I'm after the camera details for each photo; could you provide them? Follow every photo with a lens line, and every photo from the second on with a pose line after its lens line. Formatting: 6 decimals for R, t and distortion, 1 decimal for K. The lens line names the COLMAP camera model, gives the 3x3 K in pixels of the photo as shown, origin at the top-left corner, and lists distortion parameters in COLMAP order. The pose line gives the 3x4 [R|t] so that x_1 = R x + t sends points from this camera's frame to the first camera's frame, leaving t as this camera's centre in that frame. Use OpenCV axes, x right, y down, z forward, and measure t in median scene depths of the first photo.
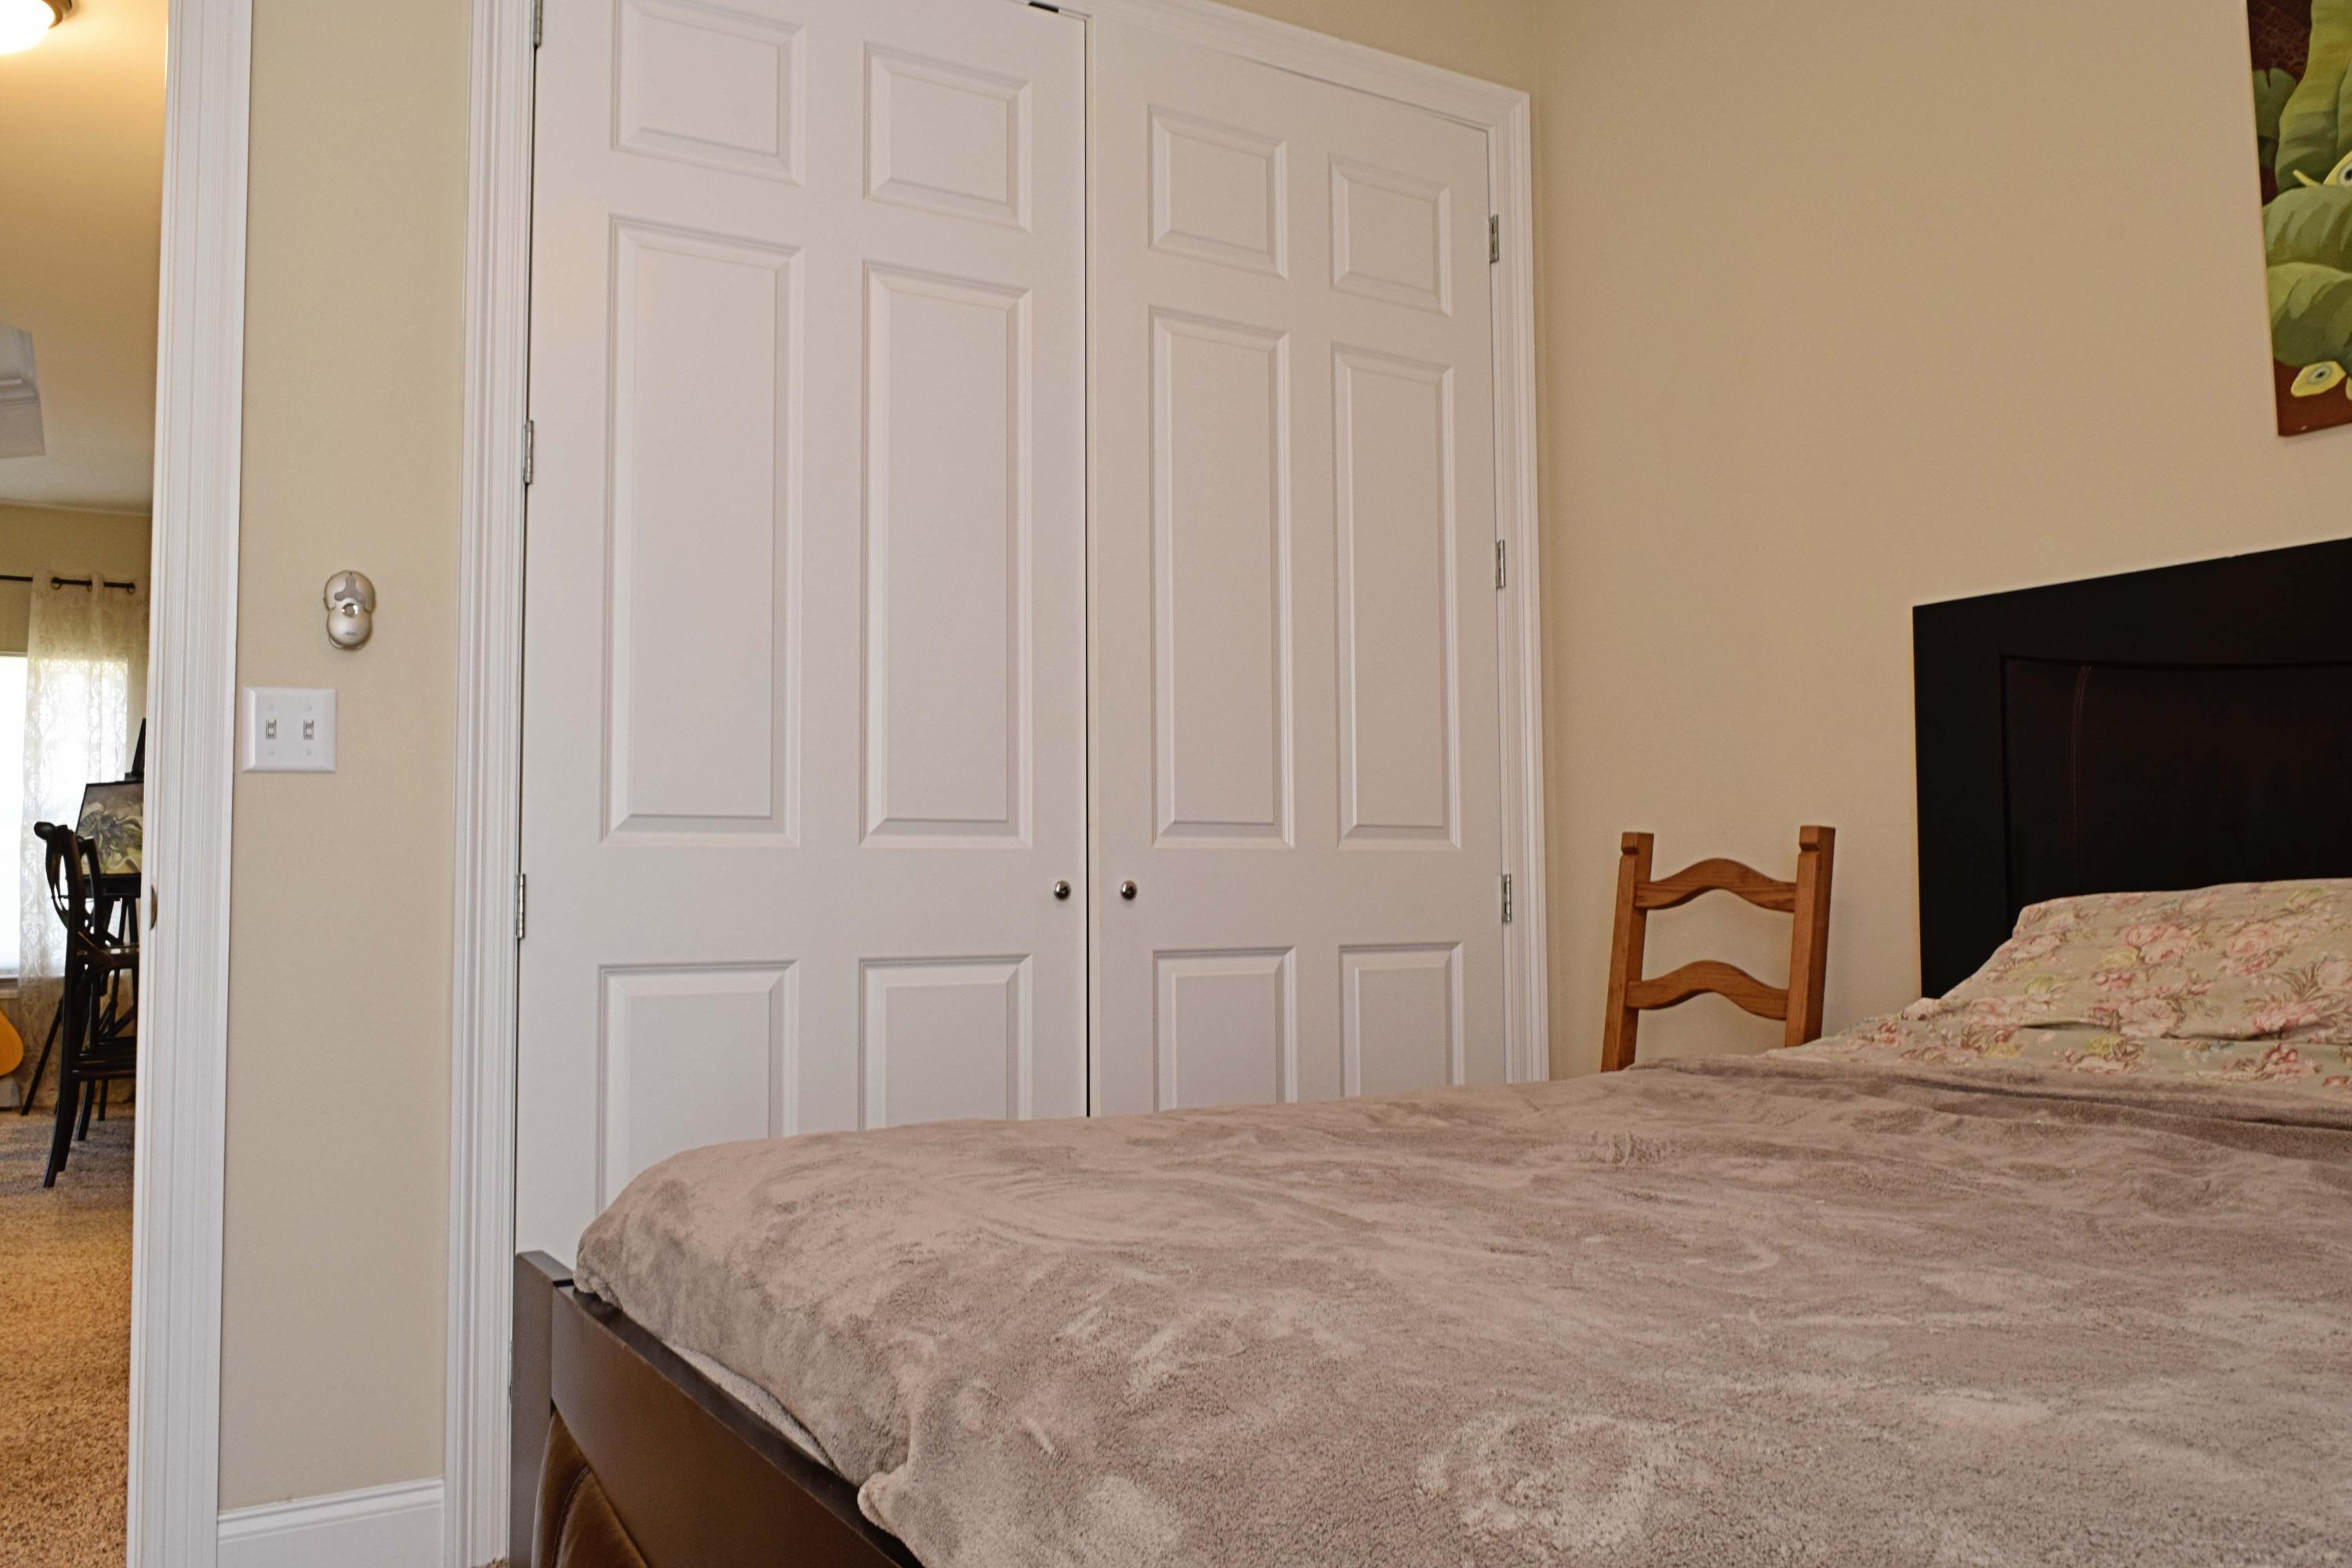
lens RADIAL K [[1818.7, 0, 1177.6], [0, 1818.7, 778.1], [0, 0, 1]] dist [-0.024696, 0.017740]
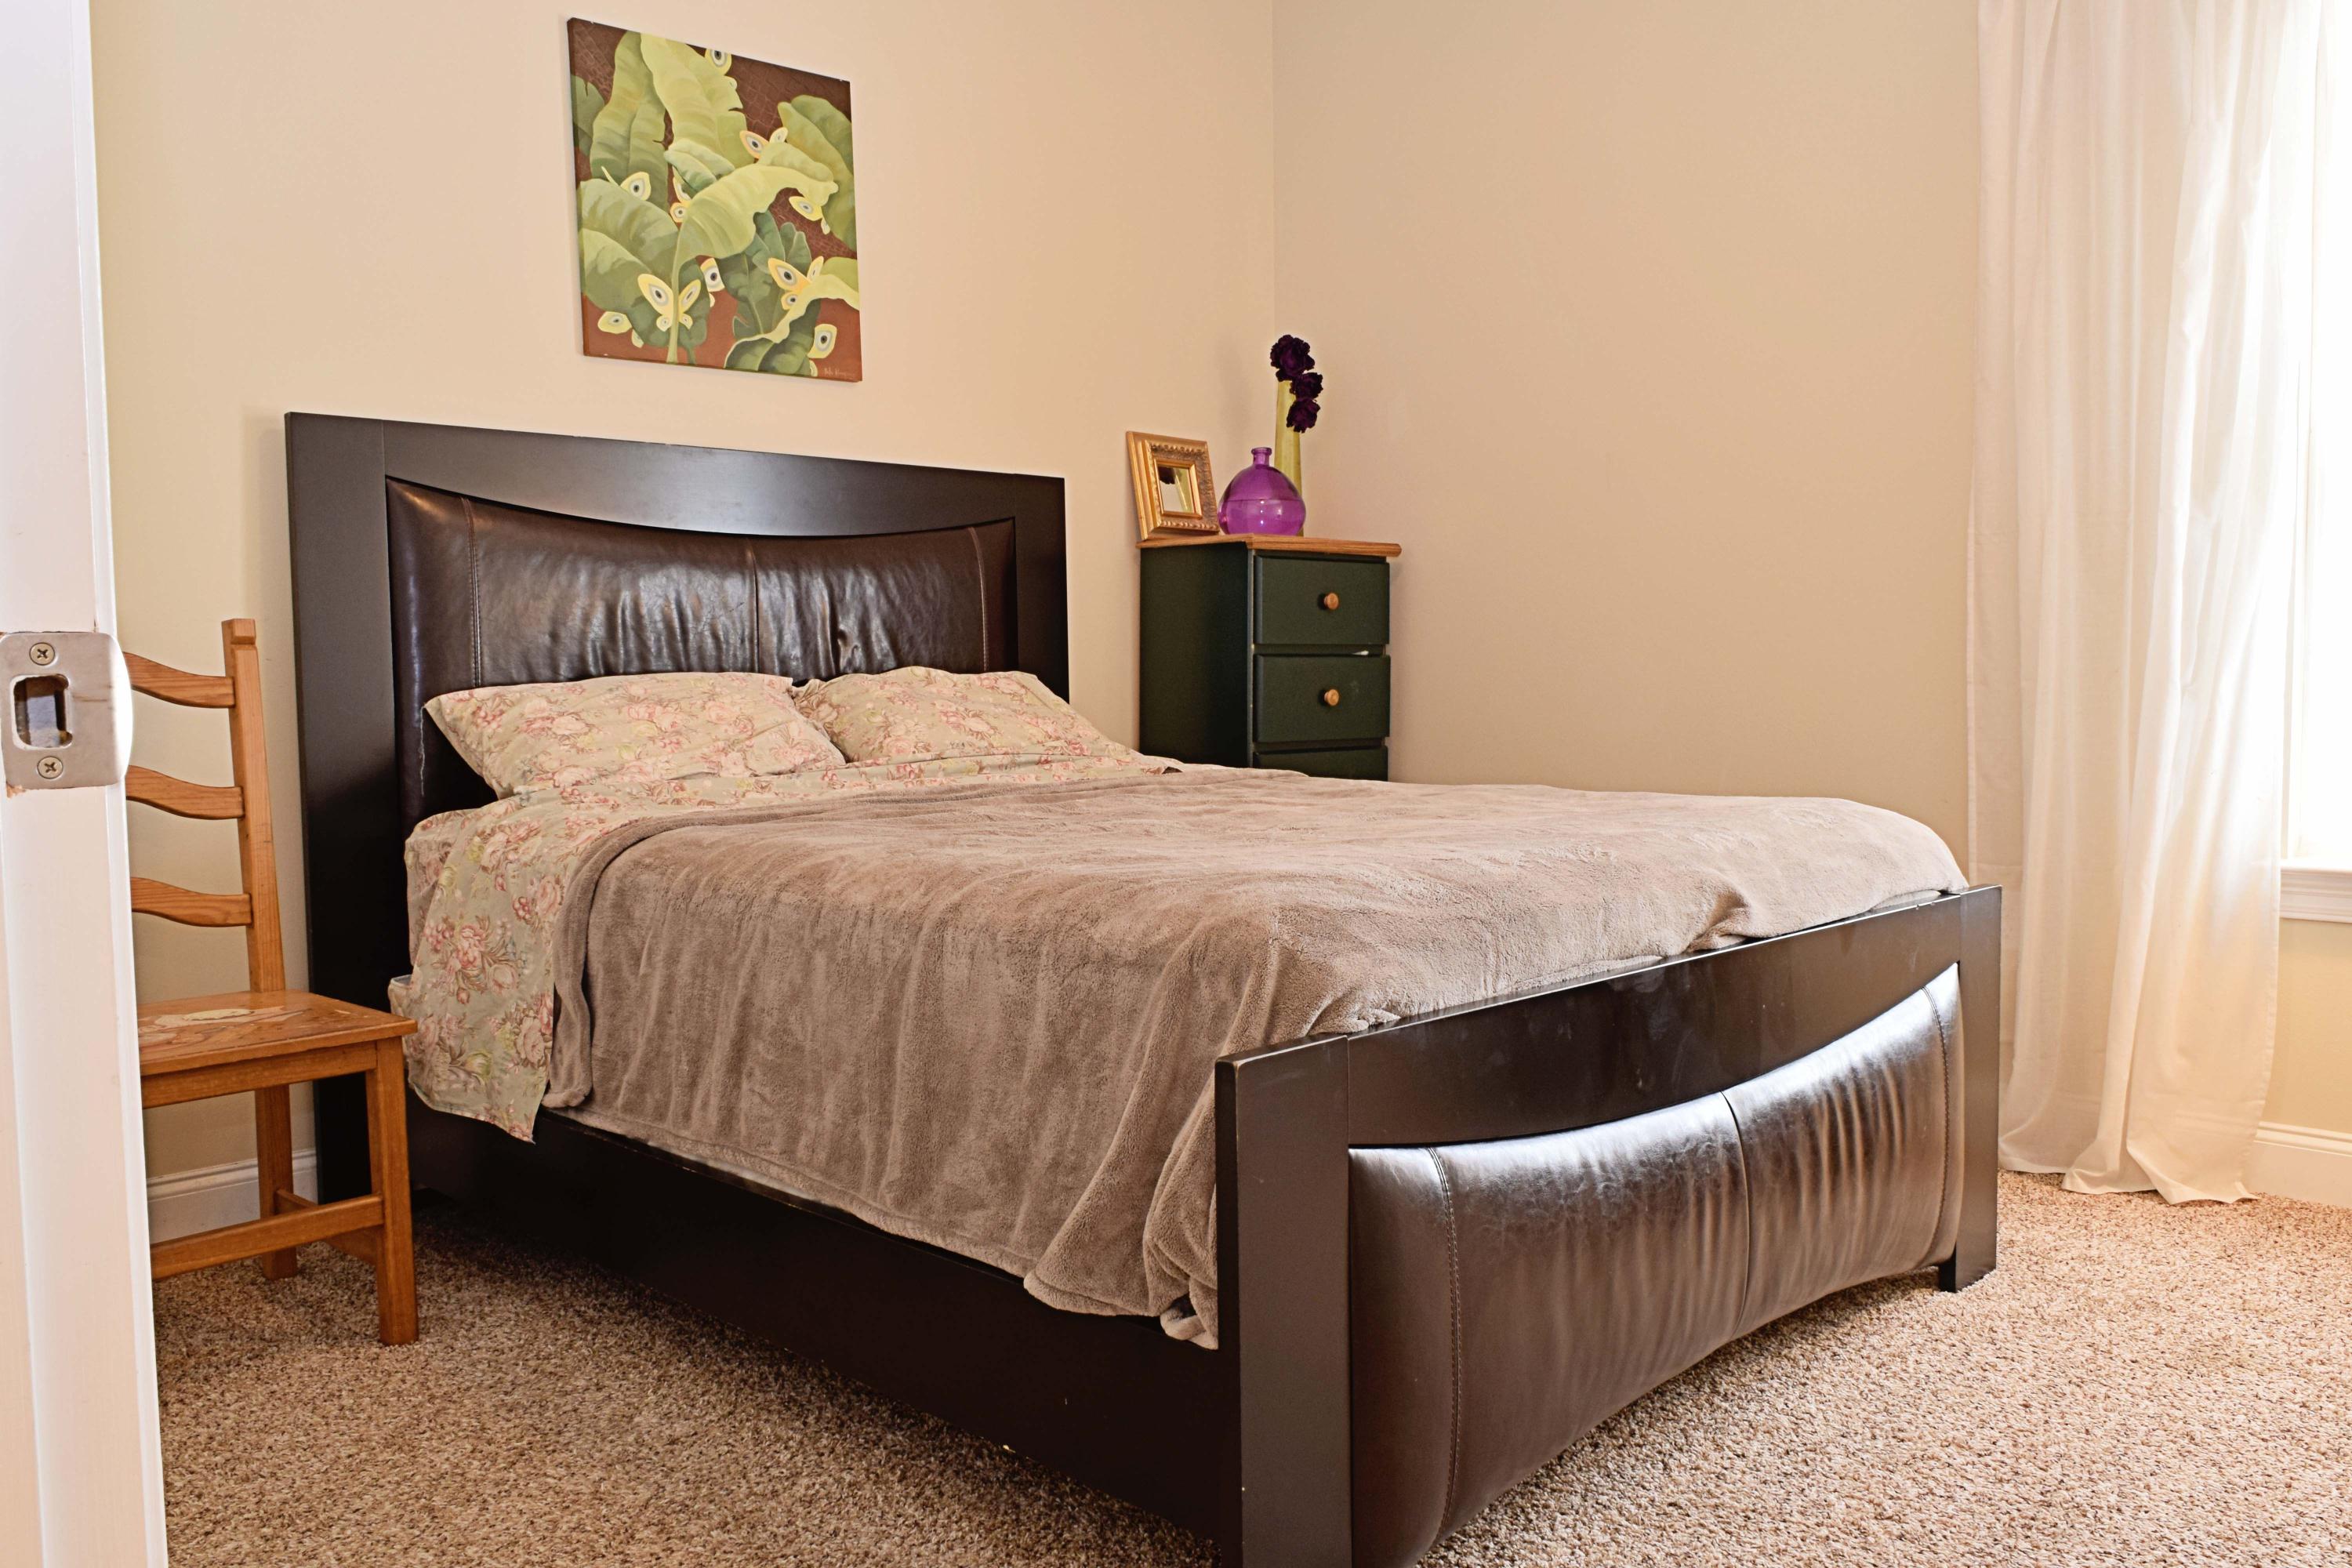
lens RADIAL K [[1818.7, 0, 1176.2], [0, 1818.7, 790.5], [0, 0, 1]] dist [-0.024696, 0.017740]
pose [[-0.251303, -0.052705, 0.966472, -0.872908], [-0.042416, 0.998157, 0.043404, 0.065725], [-0.966979, -0.030087, -0.253075, 0.911613]]
